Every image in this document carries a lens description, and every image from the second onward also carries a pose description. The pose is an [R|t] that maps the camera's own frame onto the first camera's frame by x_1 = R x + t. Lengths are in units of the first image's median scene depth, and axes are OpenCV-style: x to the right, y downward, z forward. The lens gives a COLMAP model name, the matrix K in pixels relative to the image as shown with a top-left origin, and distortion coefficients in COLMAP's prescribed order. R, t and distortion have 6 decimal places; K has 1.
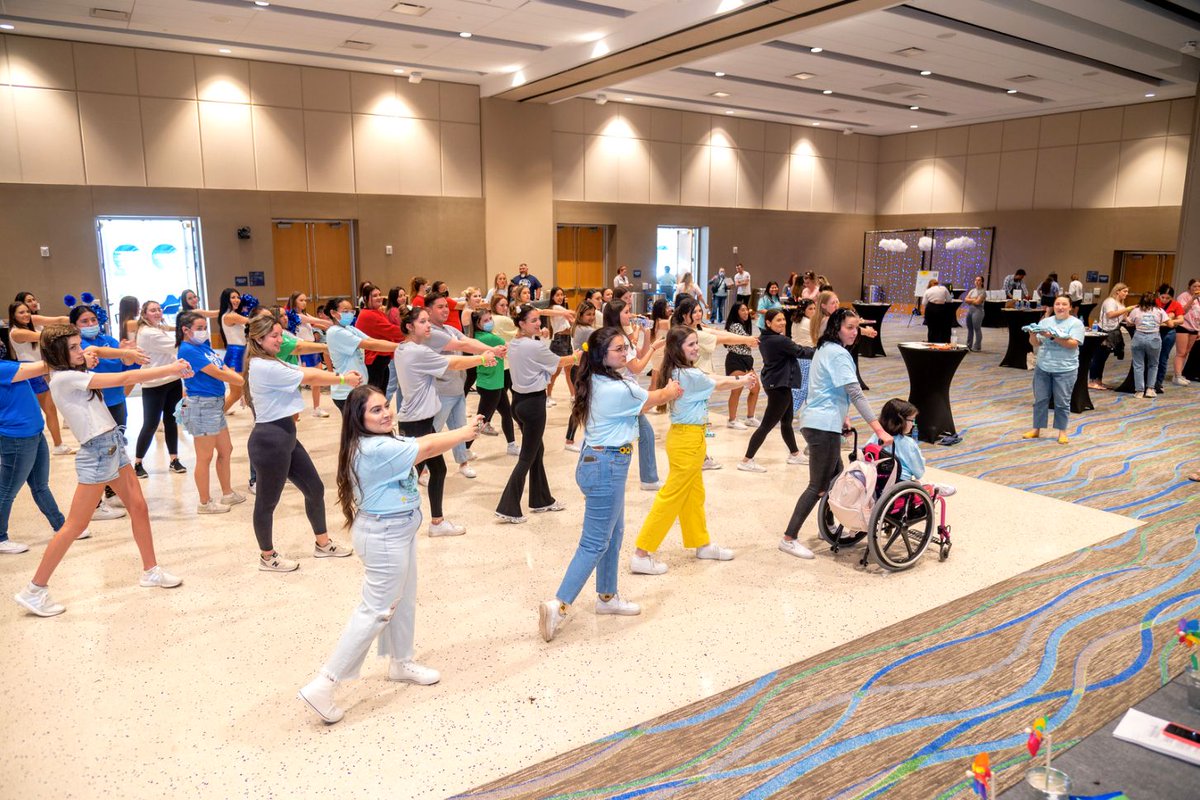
lens RADIAL K [[786.6, 0, 600.0], [0, 786.6, 400.0], [0, 0, 1]] dist [-0.001949, -0.001228]
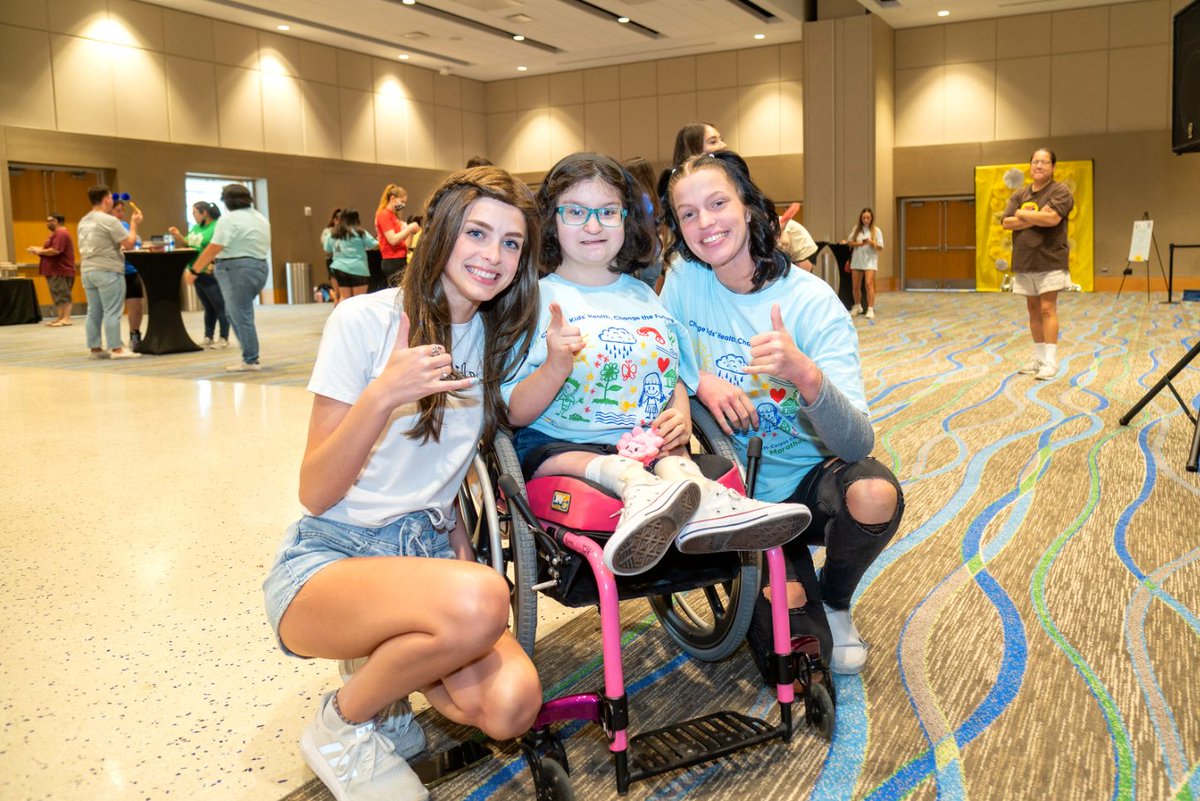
lens RADIAL K [[942.4, 0, 600.0], [0, 942.4, 400.5], [0, 0, 1]] dist [0.000480, -0.001148]
pose [[0.908749, -0.090839, 0.407338, 0.045854], [0.106888, 0.994130, -0.016764, 0.030041], [-0.403424, 0.058774, 0.913124, 0.097968]]
